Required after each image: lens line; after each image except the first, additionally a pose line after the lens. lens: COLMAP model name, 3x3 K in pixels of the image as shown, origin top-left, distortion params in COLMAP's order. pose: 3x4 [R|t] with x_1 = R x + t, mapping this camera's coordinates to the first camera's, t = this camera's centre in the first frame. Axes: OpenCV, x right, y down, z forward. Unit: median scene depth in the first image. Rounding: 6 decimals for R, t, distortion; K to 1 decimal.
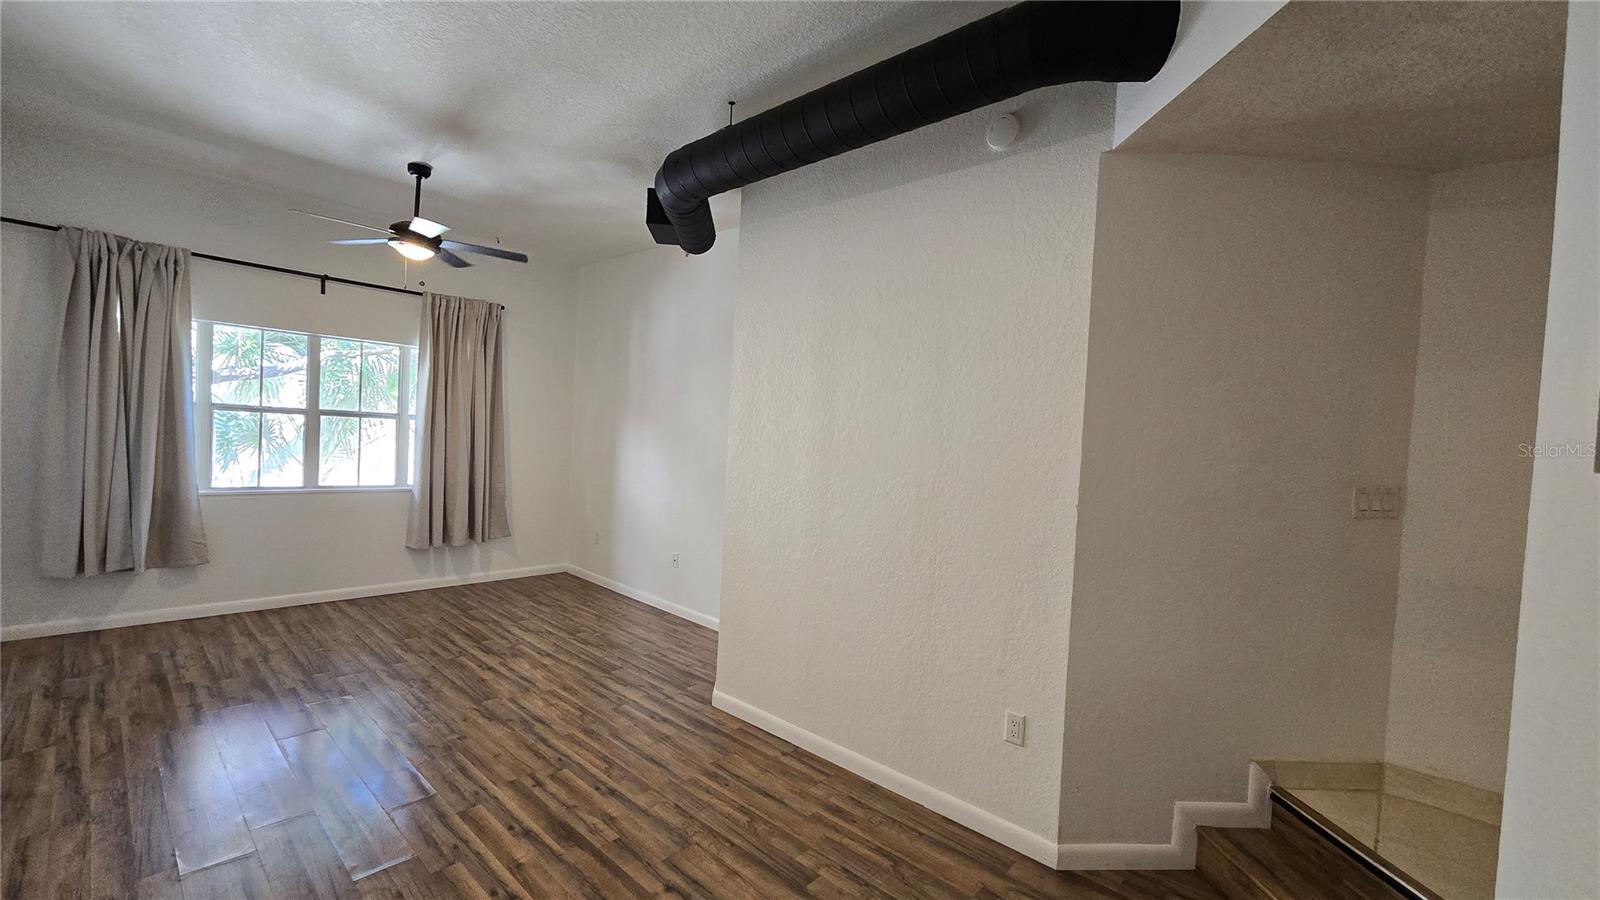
lens RADIAL K [[655.0, 0, 790.0], [0, 655.0, 450.3], [0, 0, 1]] dist [-0.003106, 0.001435]
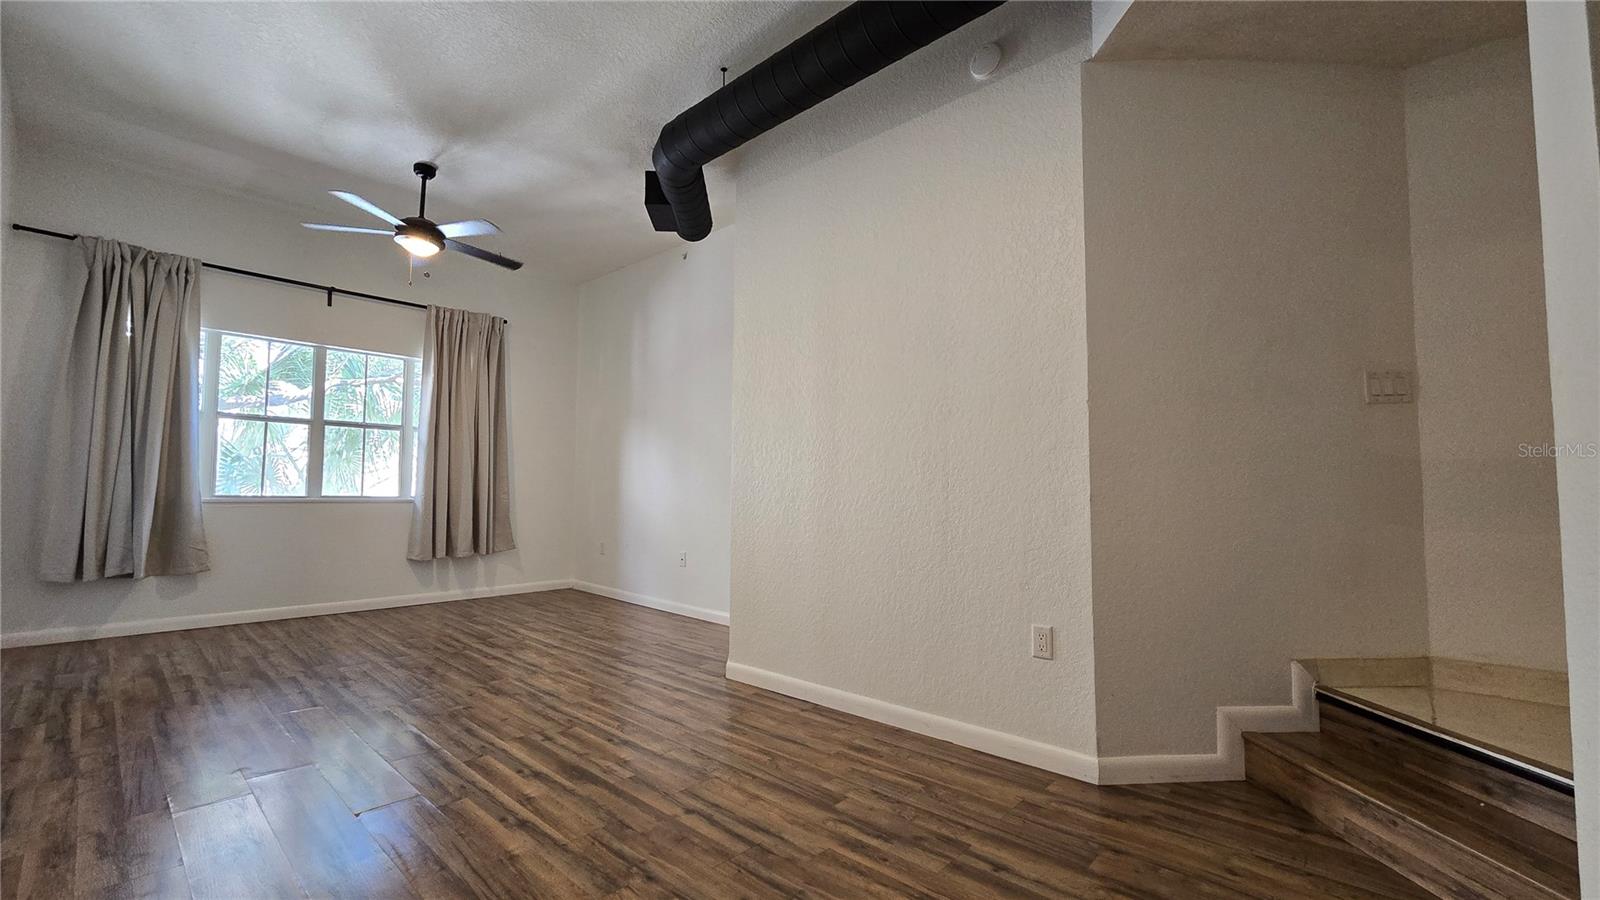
lens RADIAL K [[655.0, 0, 789.4], [0, 655.0, 449.3], [0, 0, 1]] dist [-0.003106, 0.001435]
pose [[0.998958, -0.045627, -0.001025, -0.010676], [0.045358, 0.995059, -0.088320, 0.162420], [0.005049, 0.088181, 0.996092, 0.011429]]
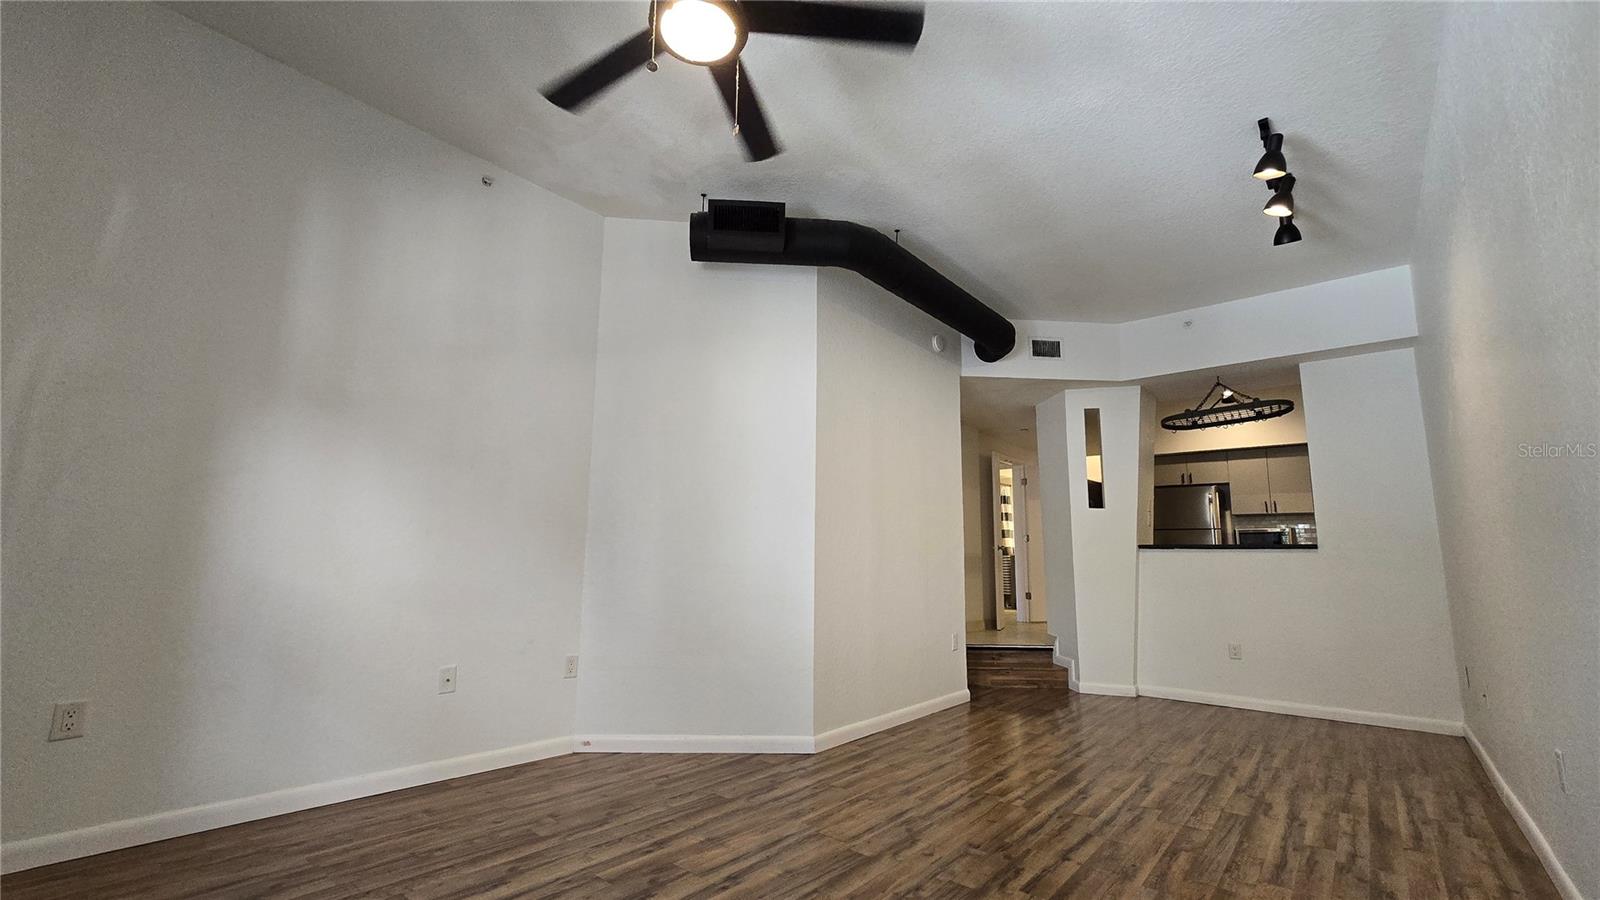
lens RADIAL K [[655.0, 0, 782.7], [0, 655.0, 456.4], [0, 0, 1]] dist [-0.003106, 0.001435]
pose [[-0.029279, 0.104943, 0.994047, -1.275064], [0.000668, 0.994475, -0.104968, 0.058088], [-0.999571, -0.002409, -0.029187, 1.211013]]
